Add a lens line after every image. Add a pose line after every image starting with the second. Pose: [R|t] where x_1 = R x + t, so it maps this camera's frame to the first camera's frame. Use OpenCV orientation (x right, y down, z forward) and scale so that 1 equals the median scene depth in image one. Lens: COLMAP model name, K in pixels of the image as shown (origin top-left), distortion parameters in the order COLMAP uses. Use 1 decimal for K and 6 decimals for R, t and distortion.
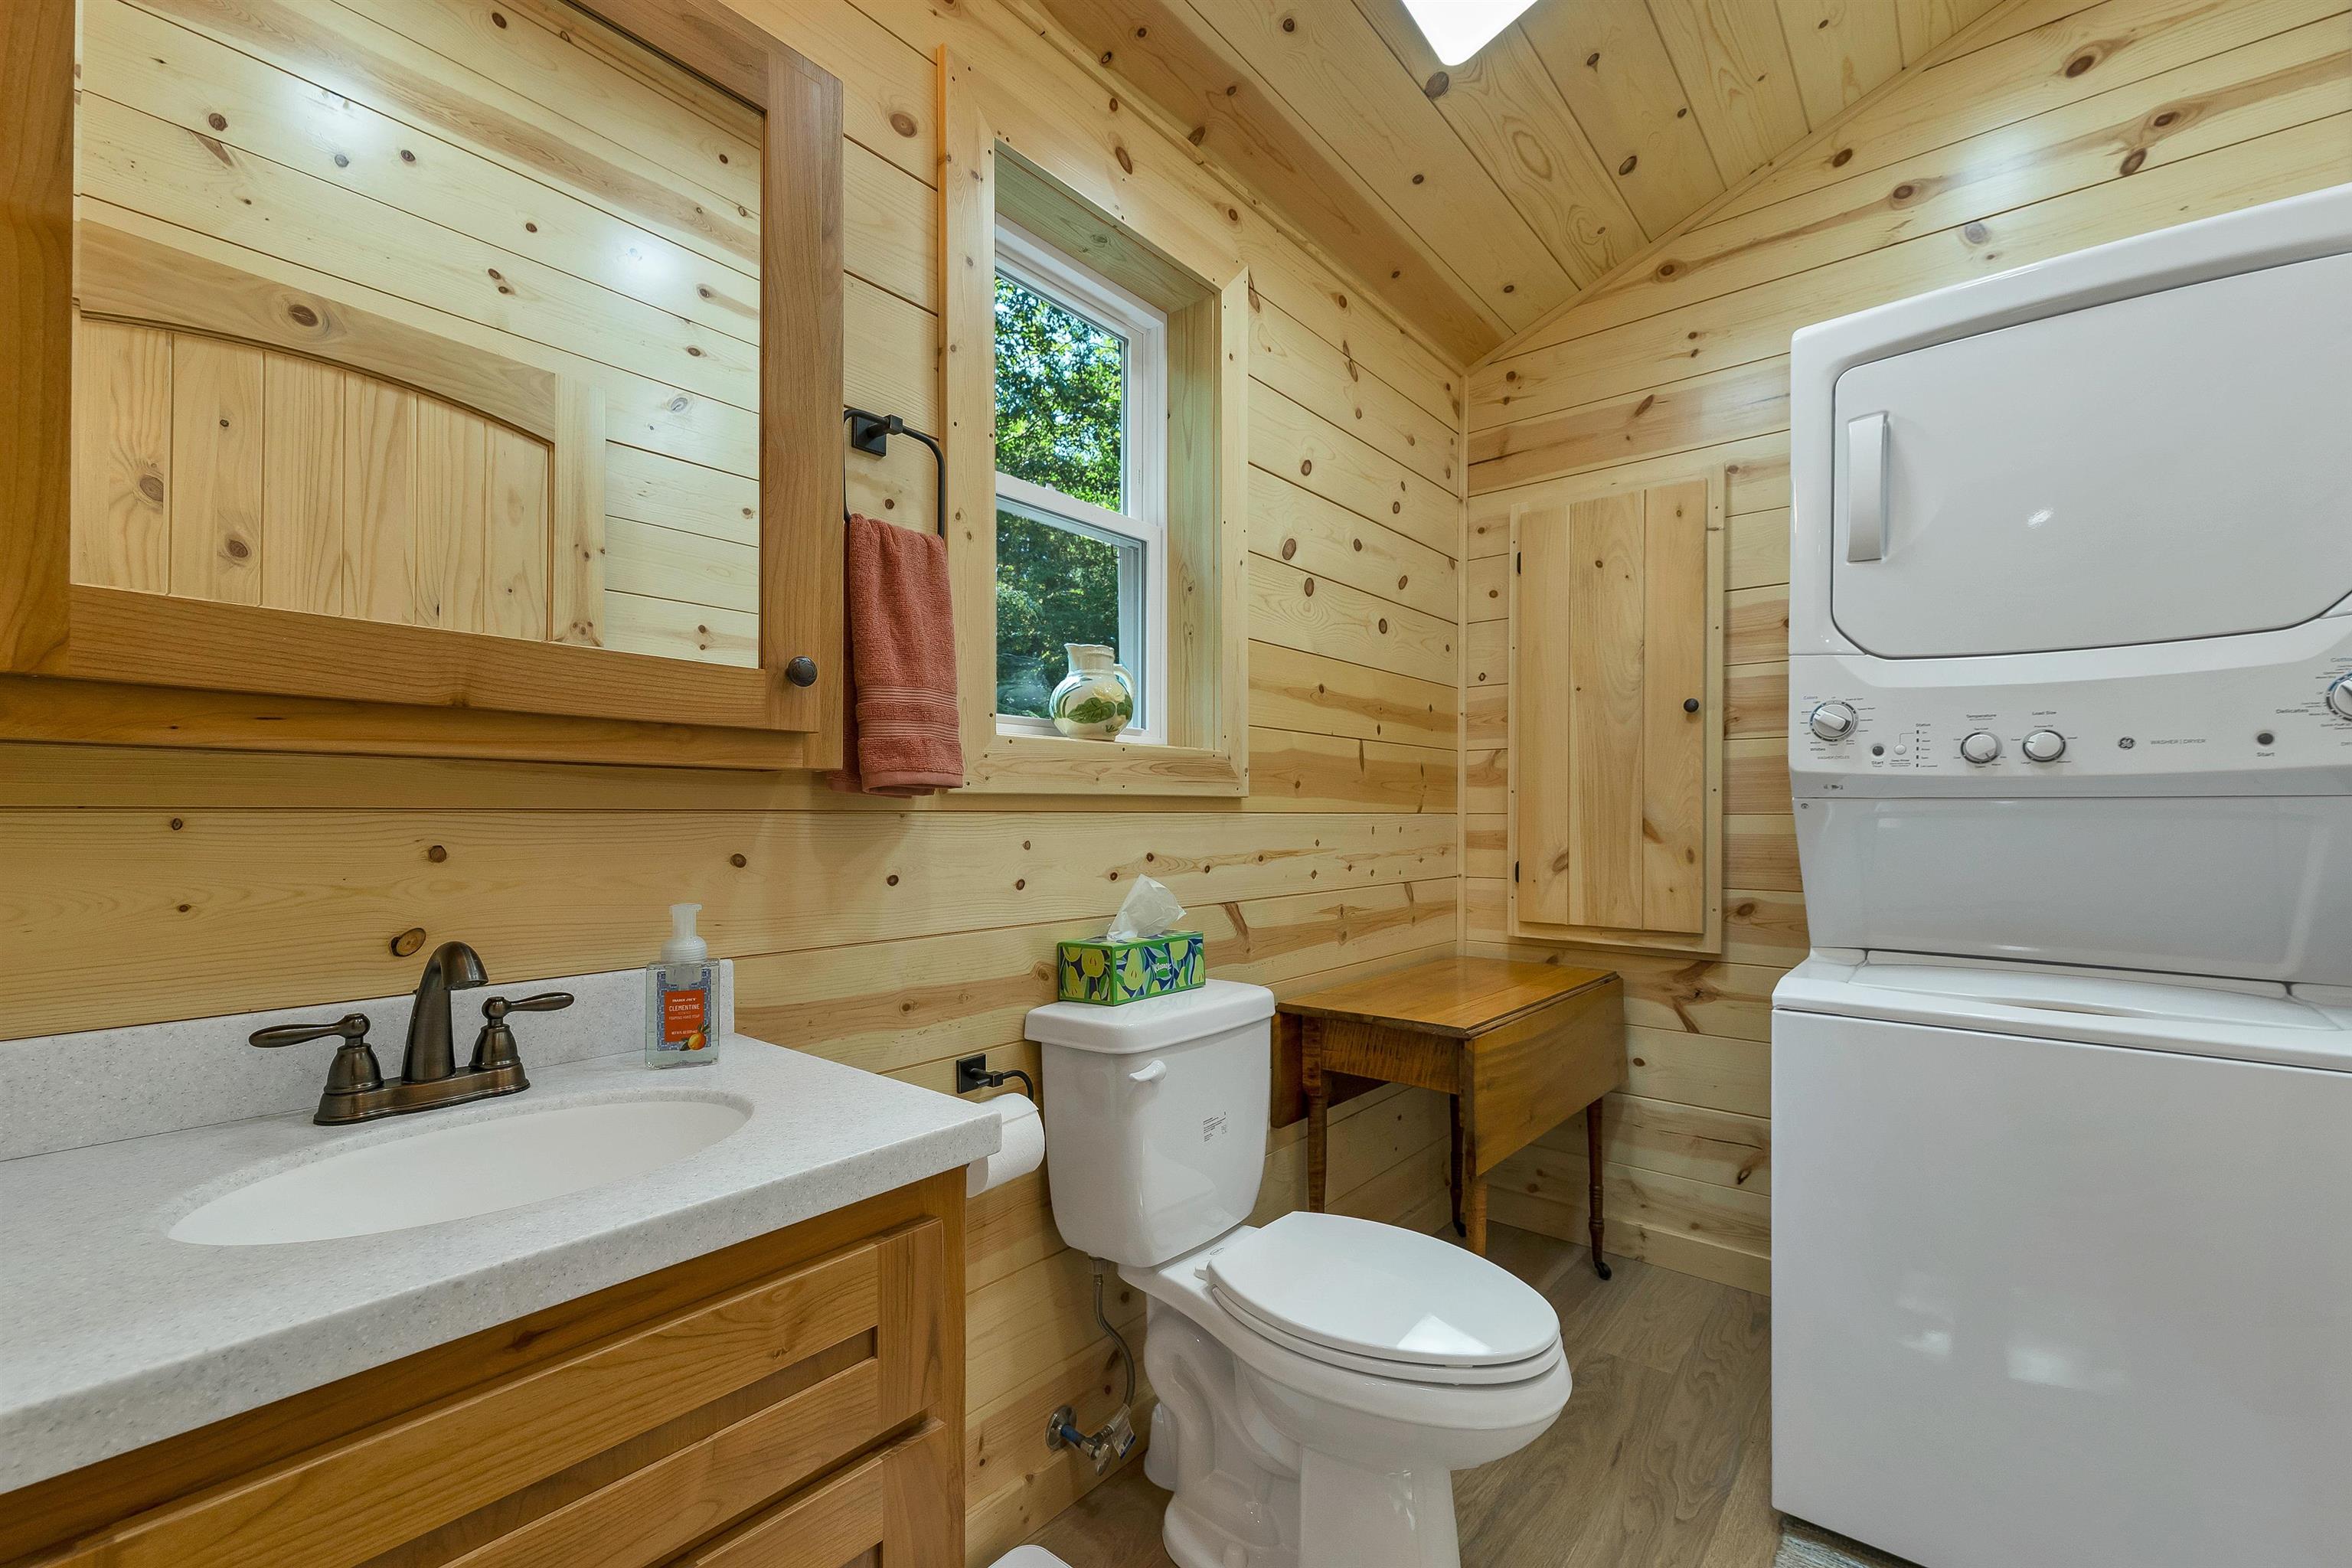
lens RADIAL K [[994.5, 0, 1168.6], [0, 994.5, 794.4], [0, 0, 1]] dist [0.002466, -0.000106]
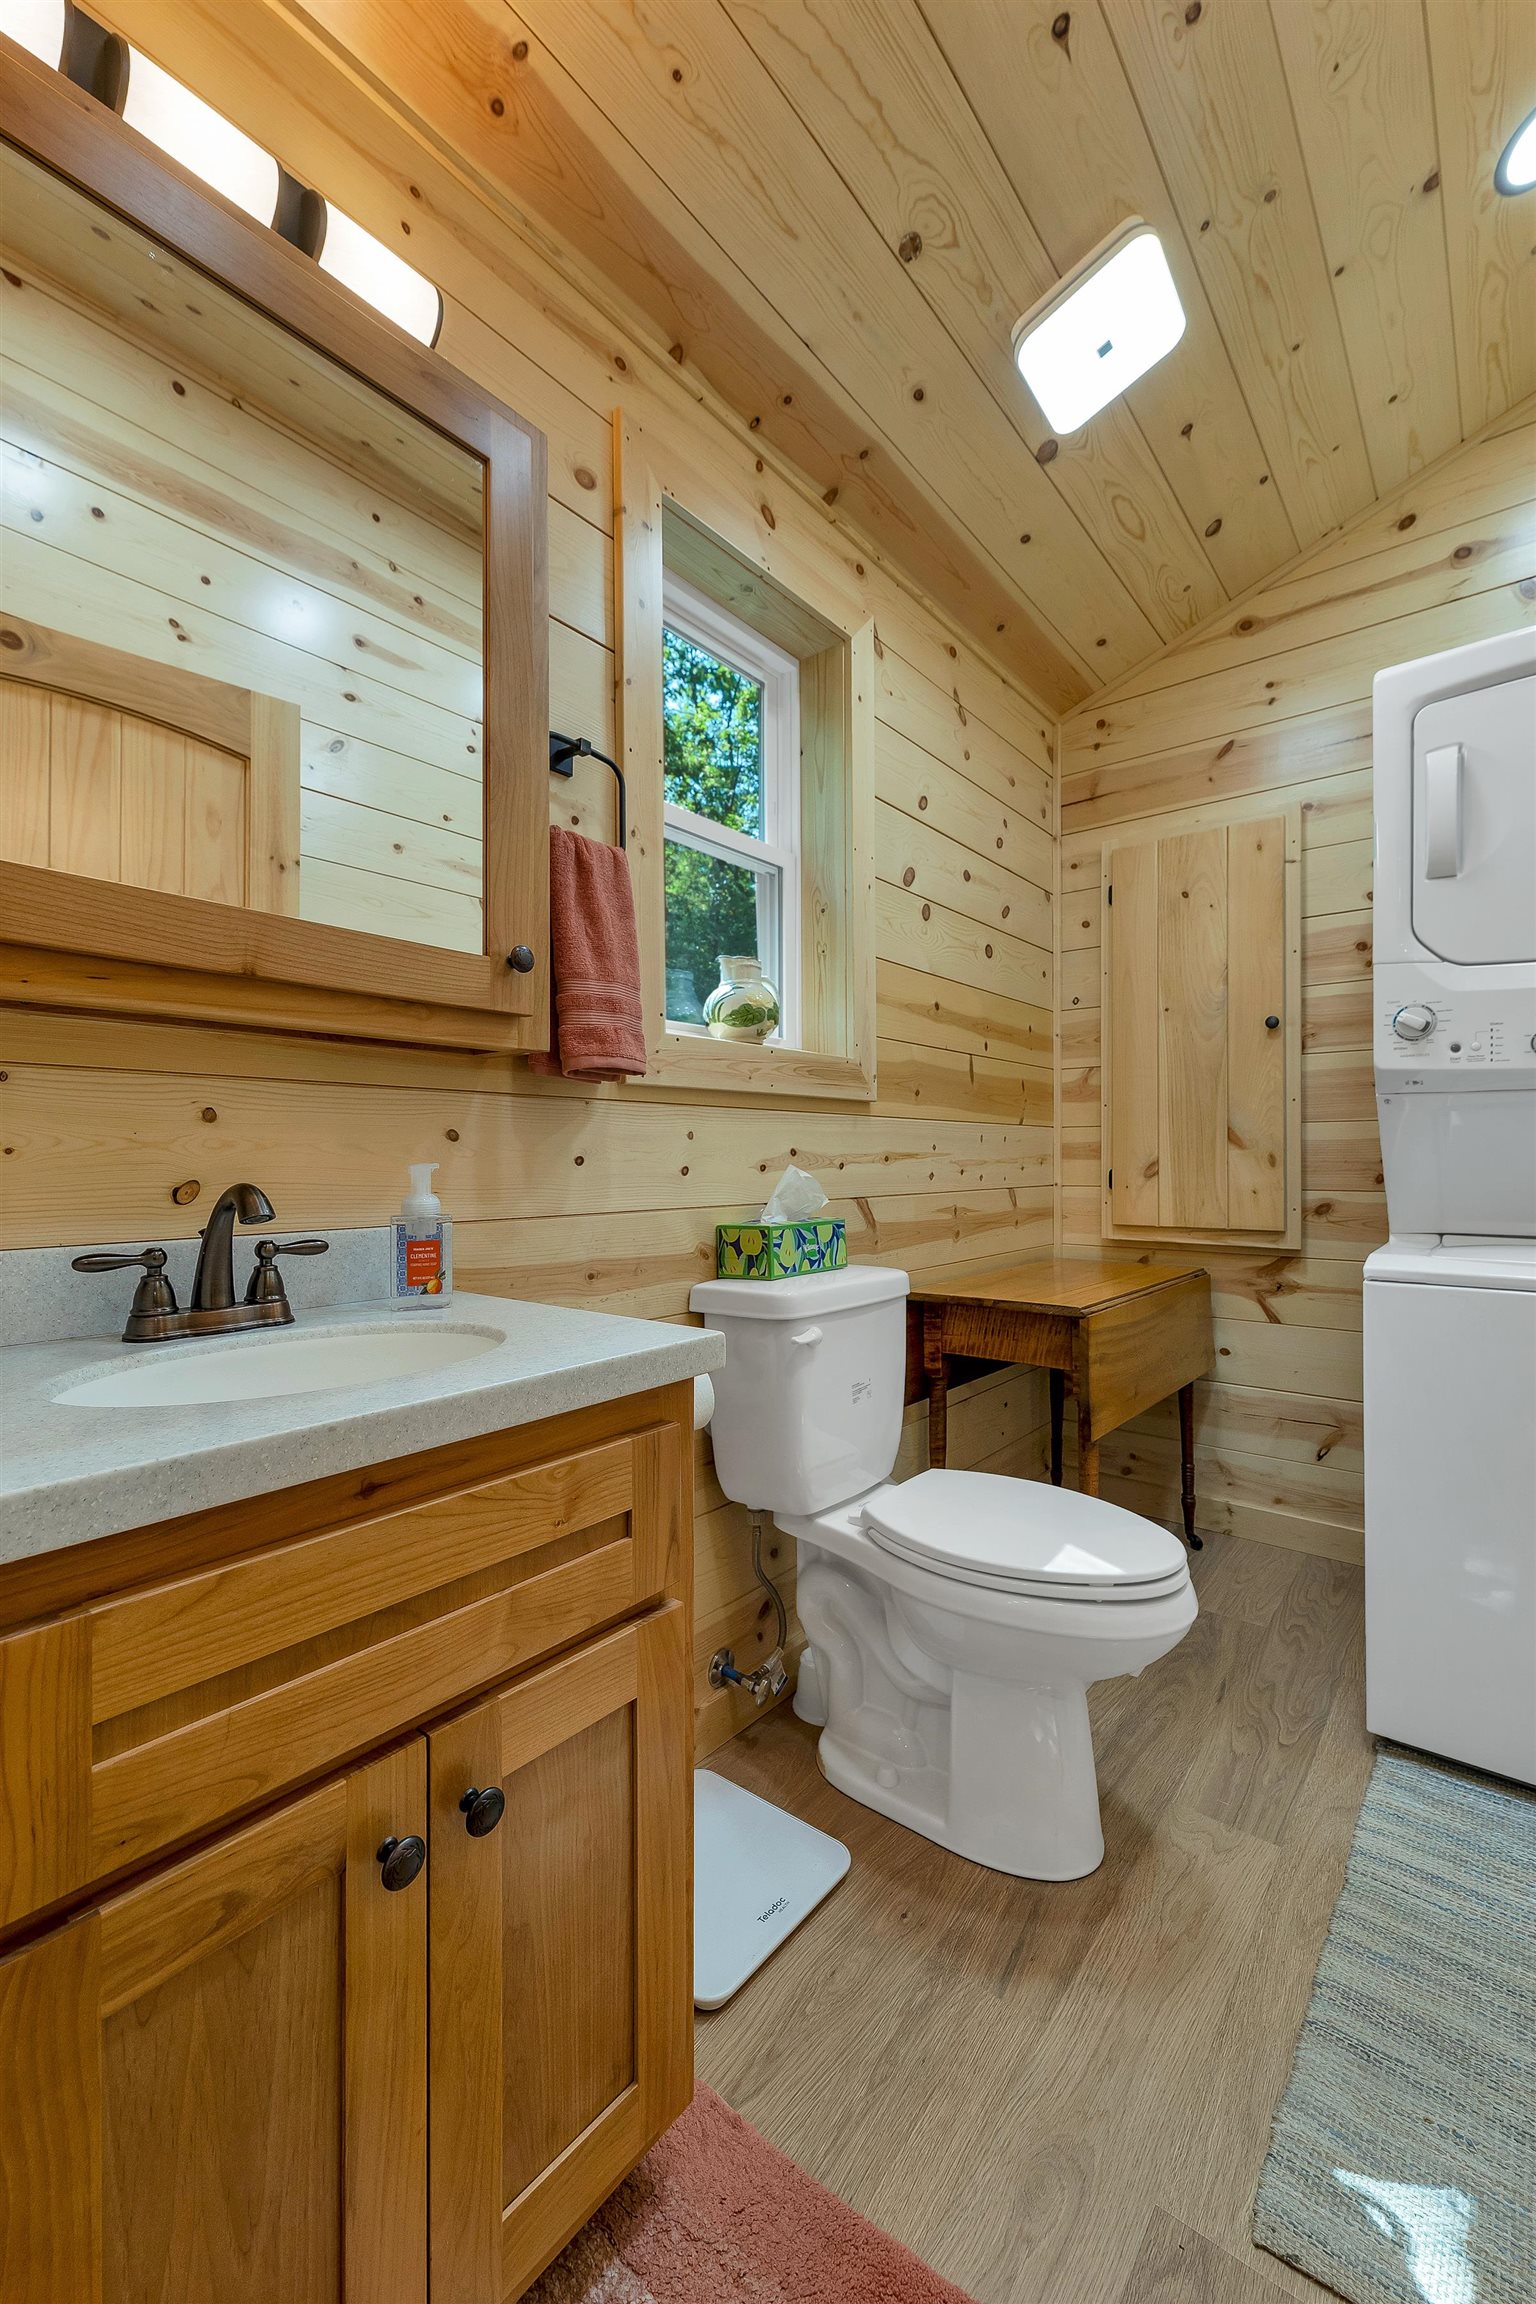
lens RADIAL K [[944.3, 0, 760.2], [0, 944.3, 1133.7], [0, 0, 1]] dist [0.002501, 0.000262]
pose [[0.999897, -0.004241, 0.013726, -0.075540], [0.004304, 0.999980, -0.004548, 0.051545], [-0.013706, 0.004606, 0.999895, -0.042290]]
